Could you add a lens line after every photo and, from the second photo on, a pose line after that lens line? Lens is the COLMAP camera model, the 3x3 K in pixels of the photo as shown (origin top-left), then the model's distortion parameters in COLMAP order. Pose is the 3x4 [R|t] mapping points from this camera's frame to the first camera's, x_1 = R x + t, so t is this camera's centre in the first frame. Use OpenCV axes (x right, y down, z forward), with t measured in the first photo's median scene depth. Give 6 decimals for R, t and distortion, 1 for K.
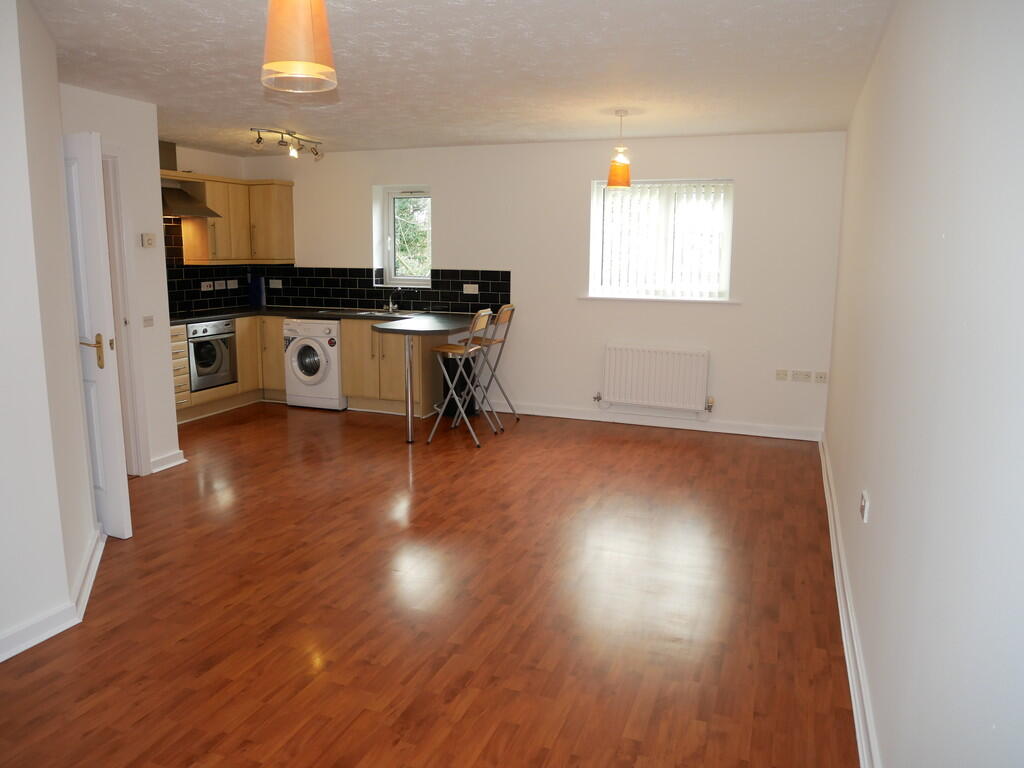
lens RADIAL K [[733.5, 0, 508.7], [0, 733.5, 383.4], [0, 0, 1]] dist [-0.065542, 0.020807]
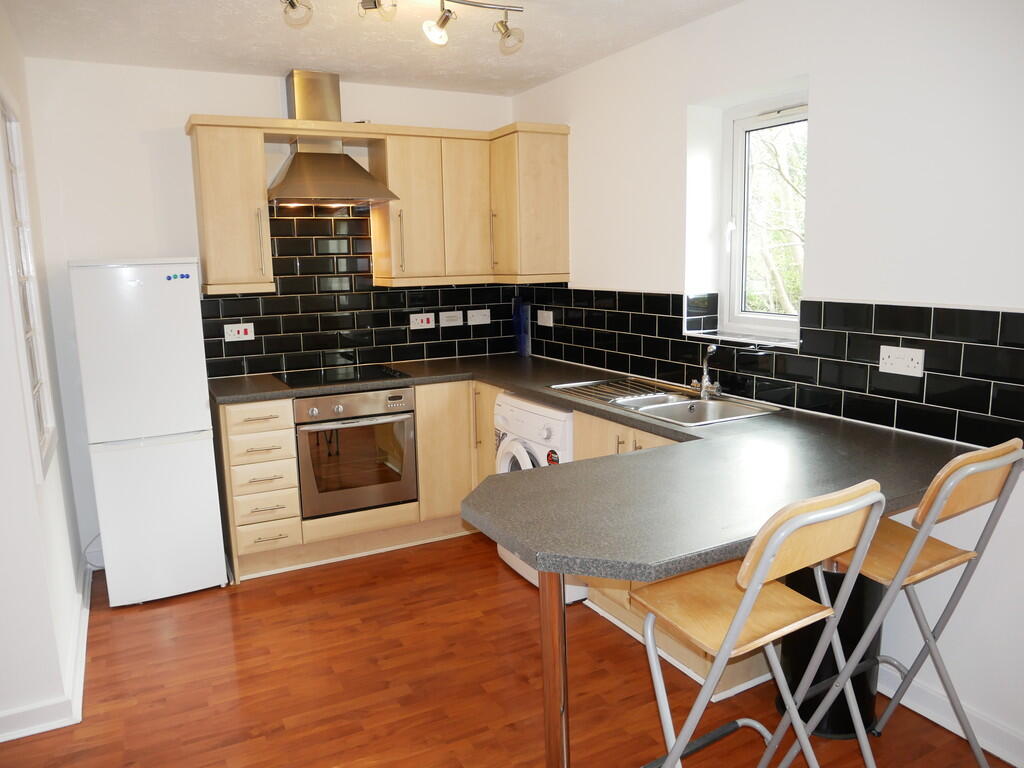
lens RADIAL K [[733.5, 0, 509.8], [0, 733.5, 381.1], [0, 0, 1]] dist [-0.065542, 0.020807]
pose [[0.750441, 0.083508, -0.655641, 0.032687], [-0.090290, 0.995639, 0.023469, -0.109589], [0.654741, 0.041586, 0.754708, 0.618638]]
